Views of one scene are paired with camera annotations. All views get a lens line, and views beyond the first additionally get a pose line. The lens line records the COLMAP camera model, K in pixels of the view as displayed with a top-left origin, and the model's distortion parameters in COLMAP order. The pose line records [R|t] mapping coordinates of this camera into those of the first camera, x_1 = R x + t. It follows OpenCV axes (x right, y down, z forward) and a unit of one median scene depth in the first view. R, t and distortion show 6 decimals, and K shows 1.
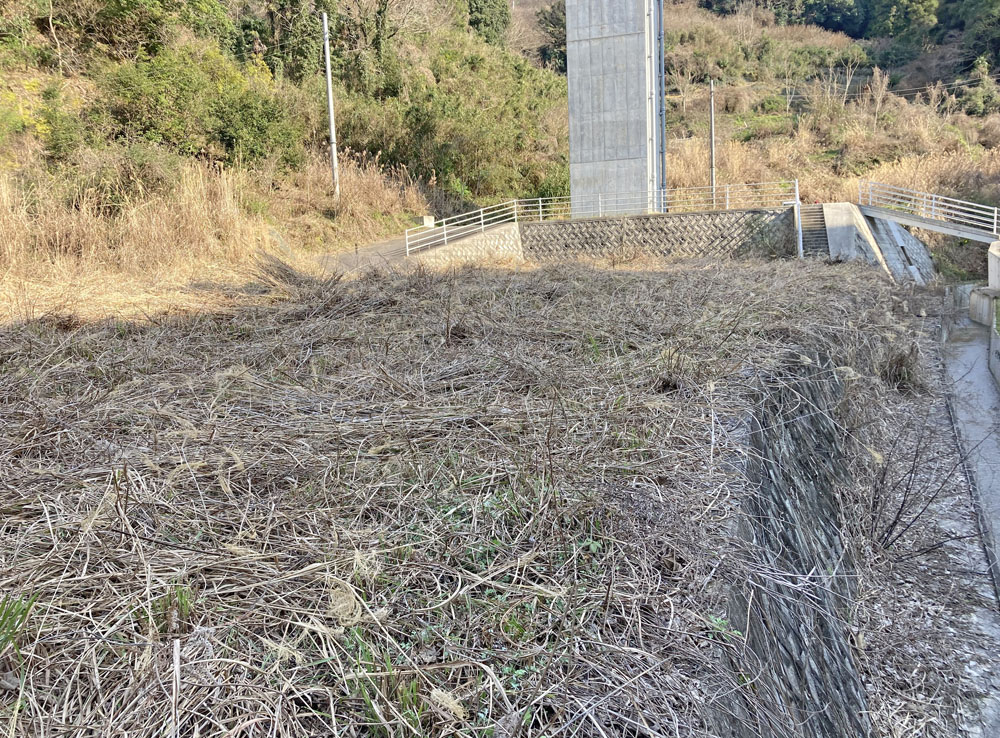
lens RADIAL K [[888.6, 0, 500.0], [0, 888.6, 369.0], [0, 0, 1]] dist [0.035555, 0.007710]
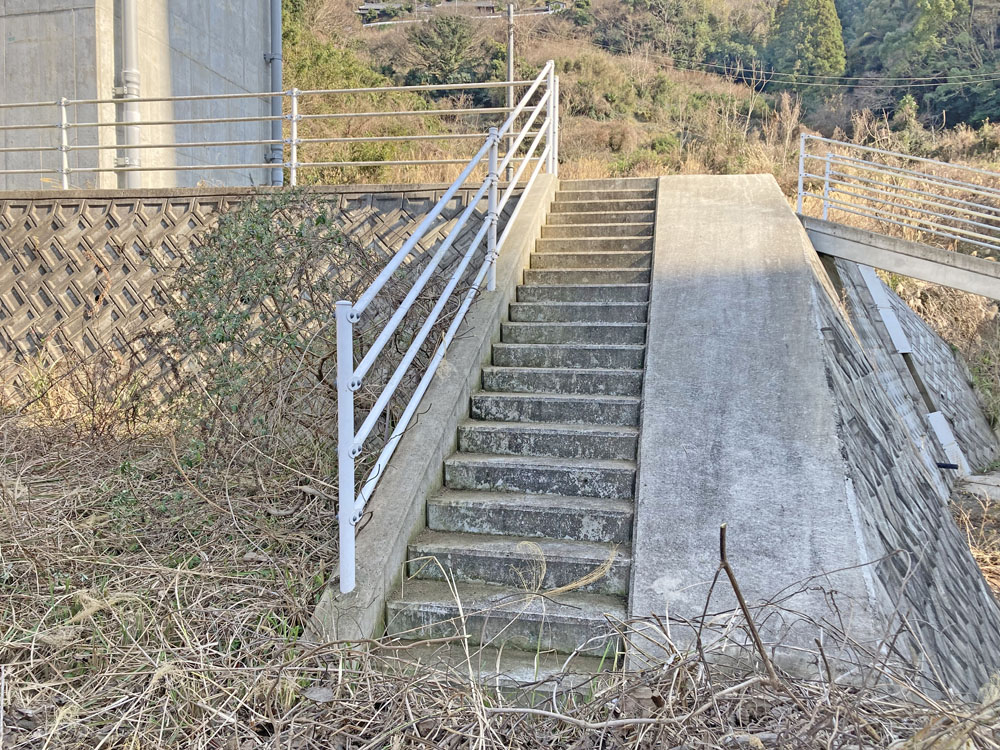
lens RADIAL K [[803.0, 0, 500.0], [0, 803.0, 375.0], [0, 0, 1]] dist [0.013828, 0.003190]
pose [[0.995798, 0.045726, 0.079338, 0.239866], [-0.042701, 0.998310, -0.039417, -0.097770], [-0.081006, 0.035863, 0.996068, 0.627003]]
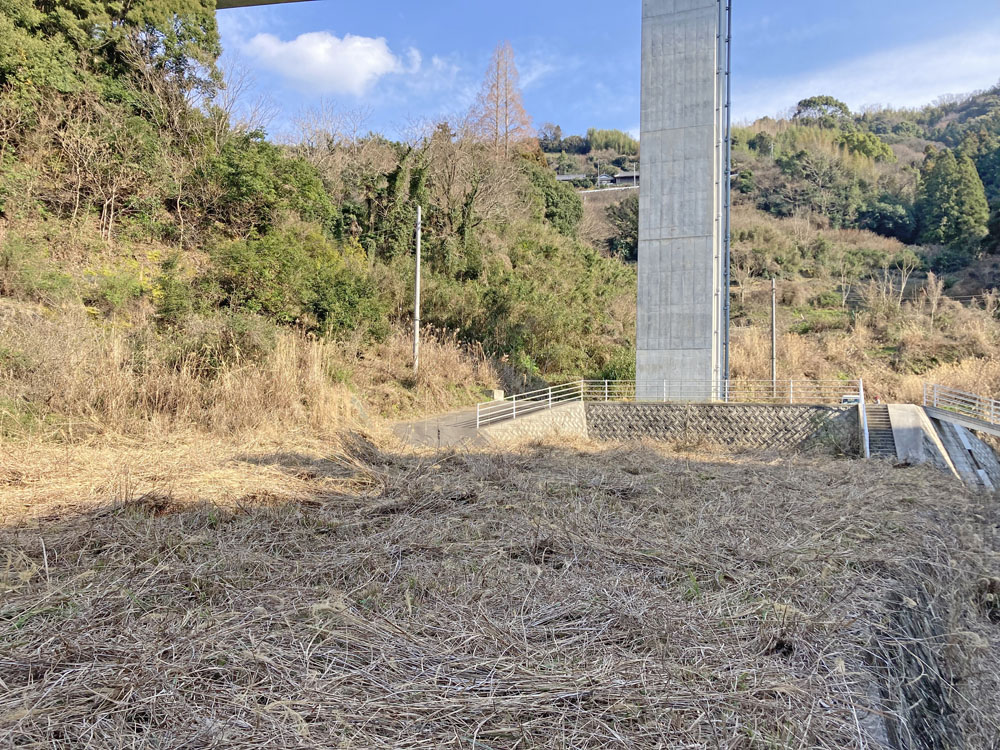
lens RADIAL K [[849.5, 0, 500.0], [0, 849.5, 375.0], [0, 0, 1]] dist [0.066868, -0.055977]
pose [[0.995860, 0.056794, -0.070971, -0.008259], [-0.068554, 0.981976, -0.176134, -0.011838], [0.059689, 0.180270, 0.981804, 0.007217]]
